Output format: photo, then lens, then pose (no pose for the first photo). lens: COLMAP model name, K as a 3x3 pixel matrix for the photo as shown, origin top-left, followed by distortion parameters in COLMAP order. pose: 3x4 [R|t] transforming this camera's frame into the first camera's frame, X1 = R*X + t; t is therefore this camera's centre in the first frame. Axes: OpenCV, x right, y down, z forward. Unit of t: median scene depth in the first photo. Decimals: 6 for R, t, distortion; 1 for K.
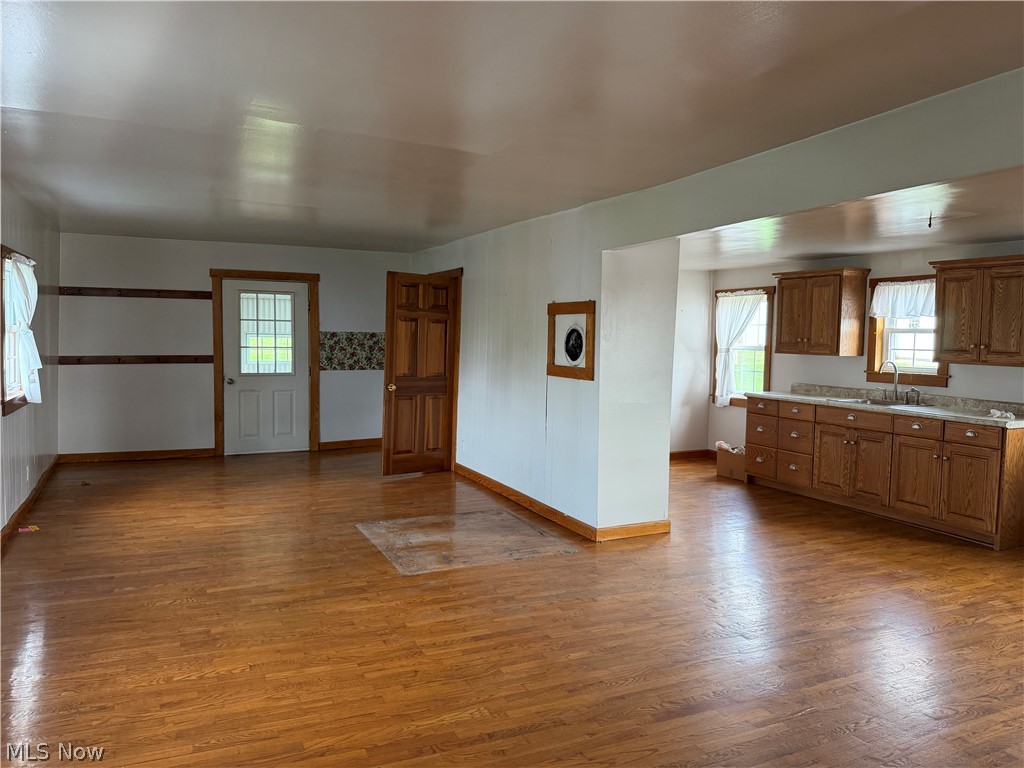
lens RADIAL K [[714.4, 0, 512.6], [0, 714.4, 386.7], [0, 0, 1]] dist [0.074050, -0.102630]
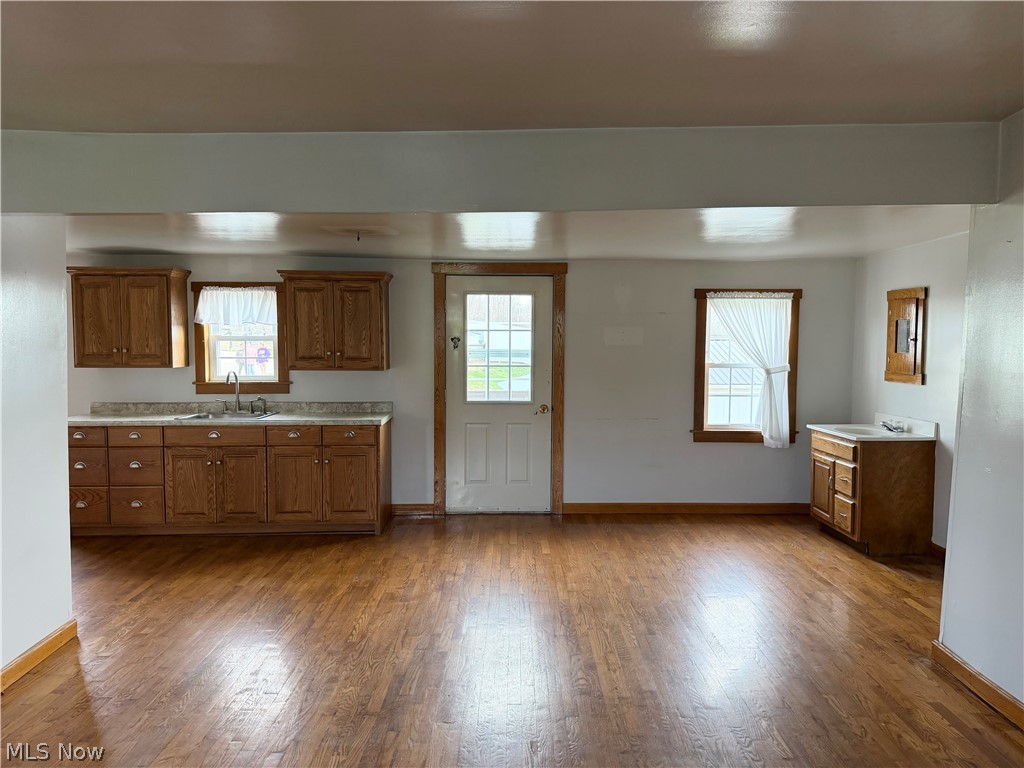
lens RADIAL K [[714.4, 0, 515.6], [0, 714.4, 383.6], [0, 0, 1]] dist [0.074050, -0.102630]
pose [[0.402271, -0.070389, 0.912811, -0.225476], [0.074978, 0.996224, 0.043779, -0.037081], [-0.912445, 0.050830, 0.406030, 0.319405]]
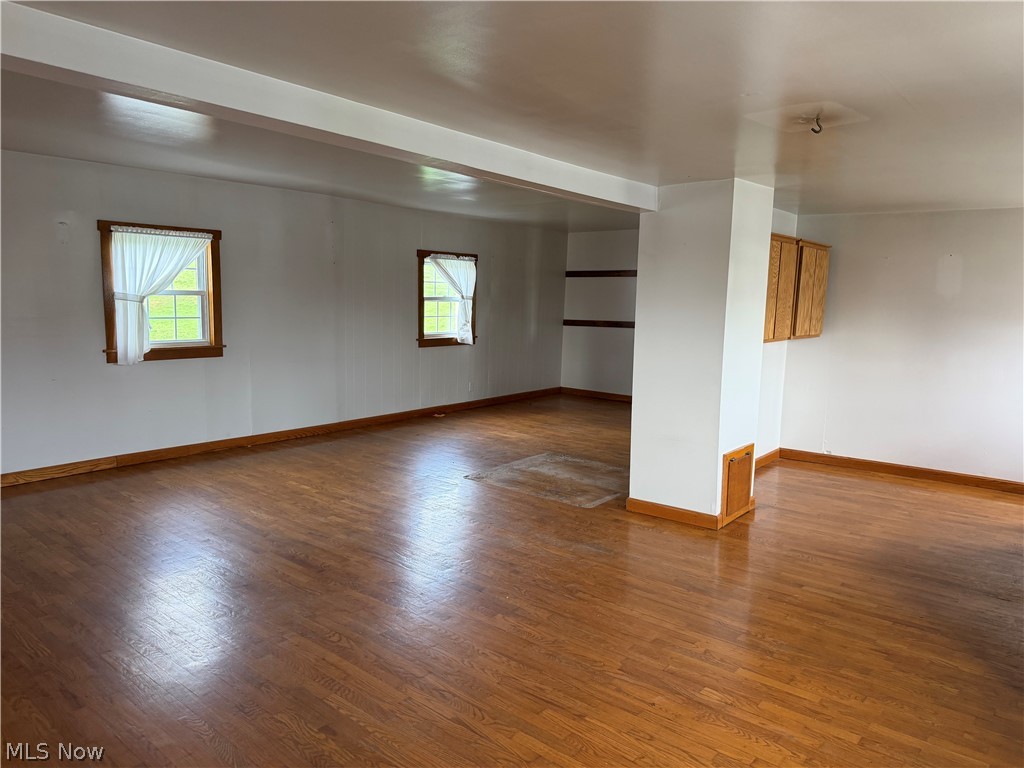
lens RADIAL K [[714.4, 0, 514.9], [0, 714.4, 384.0], [0, 0, 1]] dist [0.074050, -0.102630]
pose [[0.433742, 0.102696, -0.895165, 0.872255], [-0.078294, 0.994022, 0.076101, -0.020315], [0.897629, 0.037078, 0.439190, 0.390915]]
